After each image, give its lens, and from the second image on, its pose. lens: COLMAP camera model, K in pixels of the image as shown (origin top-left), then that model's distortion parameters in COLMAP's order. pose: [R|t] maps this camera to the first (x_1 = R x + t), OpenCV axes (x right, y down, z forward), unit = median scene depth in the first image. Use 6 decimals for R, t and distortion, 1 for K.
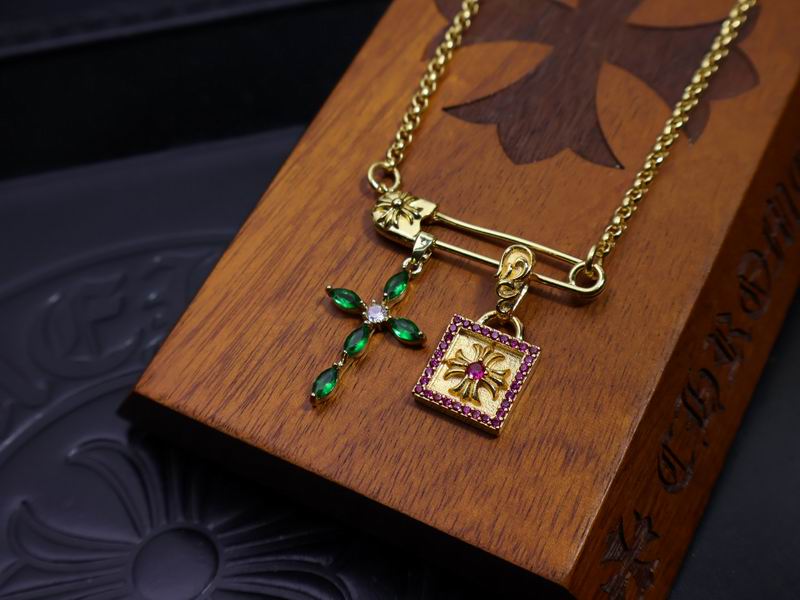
lens RADIAL K [[1261.9, 0, 398.2], [0, 1261.9, 259.8], [0, 0, 1]] dist [0.025110, 0.077938]
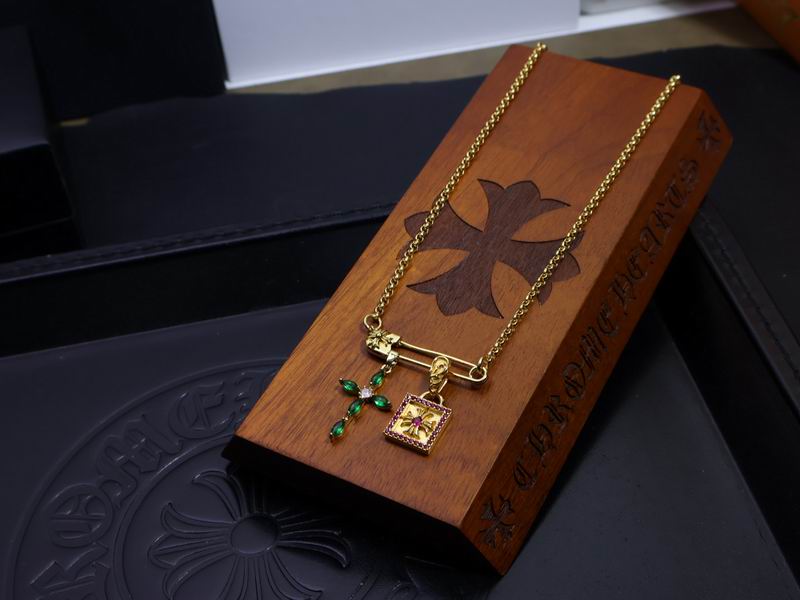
lens RADIAL K [[1230.5, 0, 400.0], [0, 1230.5, 300.0], [0, 0, 1]] dist [0.017511, -0.020406]
pose [[0.999615, 0.006005, -0.027089, 0.078795], [-0.009363, 0.992038, -0.125593, 0.129785], [0.026119, 0.125799, 0.991712, -0.791974]]
